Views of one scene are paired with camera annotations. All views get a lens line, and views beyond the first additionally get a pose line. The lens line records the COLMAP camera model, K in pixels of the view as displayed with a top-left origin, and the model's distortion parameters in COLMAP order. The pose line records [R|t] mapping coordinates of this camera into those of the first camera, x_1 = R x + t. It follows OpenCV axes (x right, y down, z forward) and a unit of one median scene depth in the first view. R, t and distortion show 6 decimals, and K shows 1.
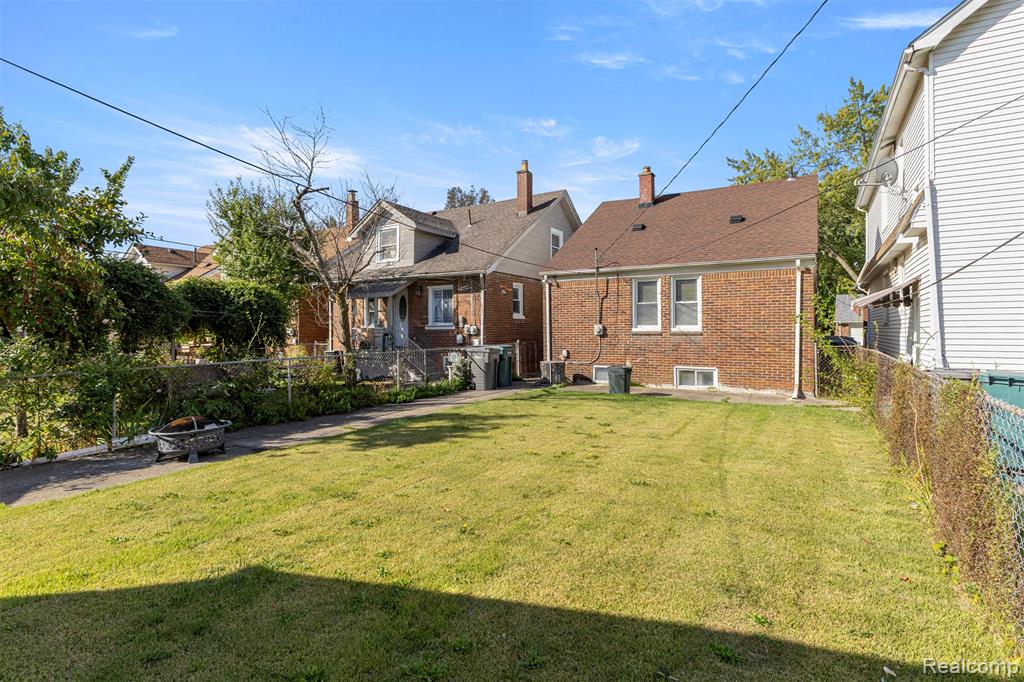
lens RADIAL K [[515.9, 0, 507.5], [0, 515.9, 331.2], [0, 0, 1]] dist [0.006905, -0.000631]
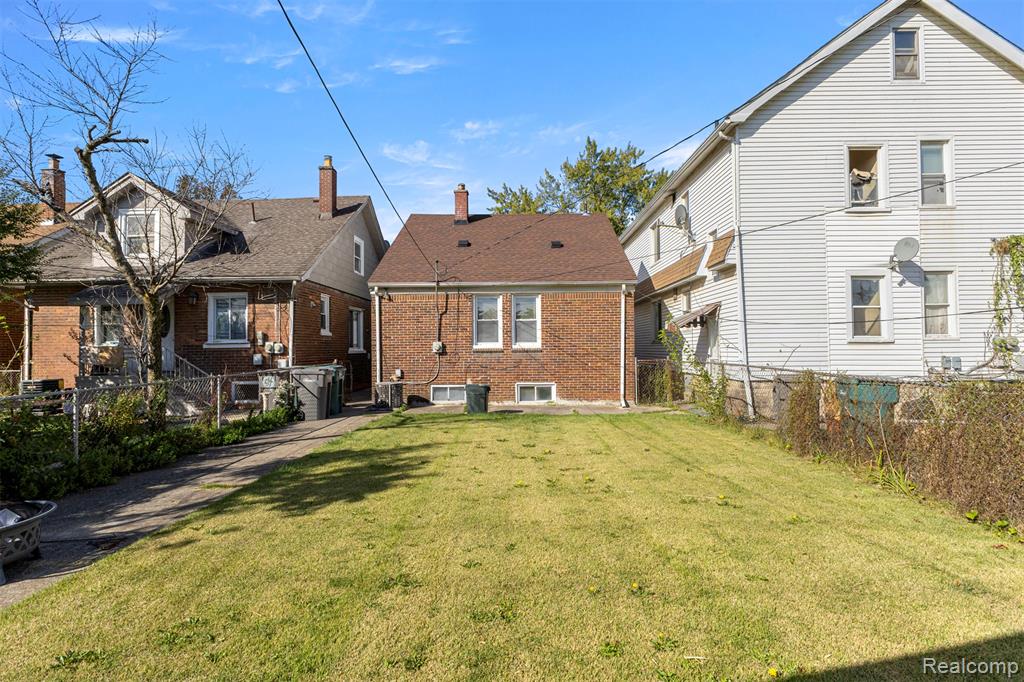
lens RADIAL K [[520.7, 0, 511.4], [0, 520.7, 338.4], [0, 0, 1]] dist [0.008370, -0.001903]
pose [[0.870536, 0.005451, 0.492075, -0.175930], [0.006681, 0.999716, -0.022895, 0.003766], [-0.492060, 0.023218, 0.870252, 0.105590]]
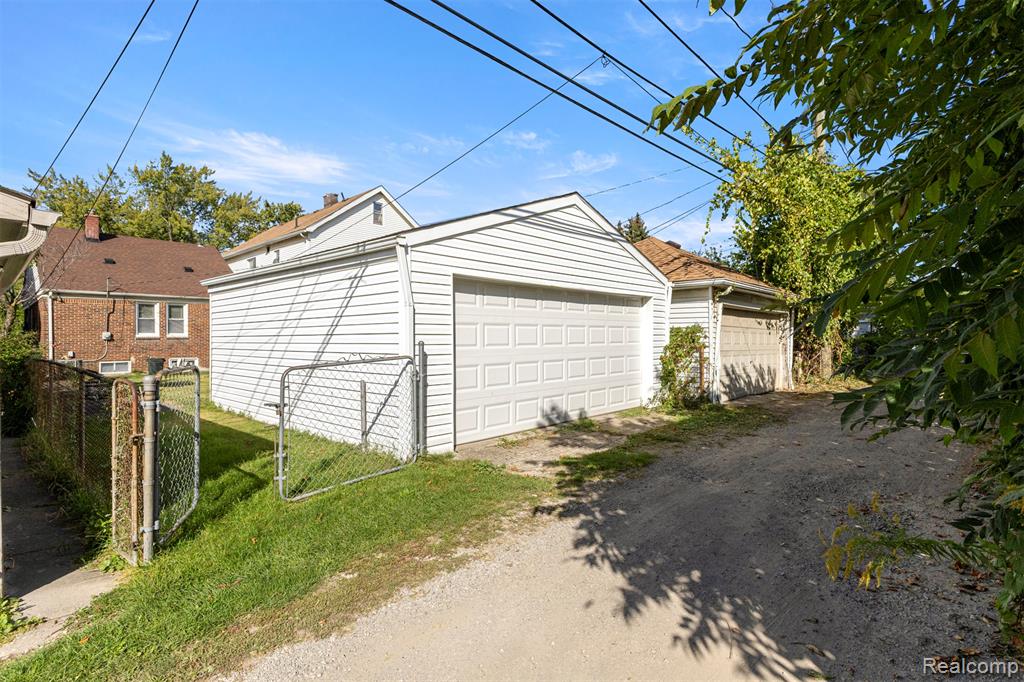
lens RADIAL K [[515.9, 0, 517.6], [0, 515.9, 338.6], [0, 0, 1]] dist [0.006905, -0.000631]
pose [[0.218200, 0.003155, 0.975899, -0.950088], [0.010340, 0.999931, -0.005544, 0.023684], [-0.975849, 0.011300, 0.218152, -0.386288]]
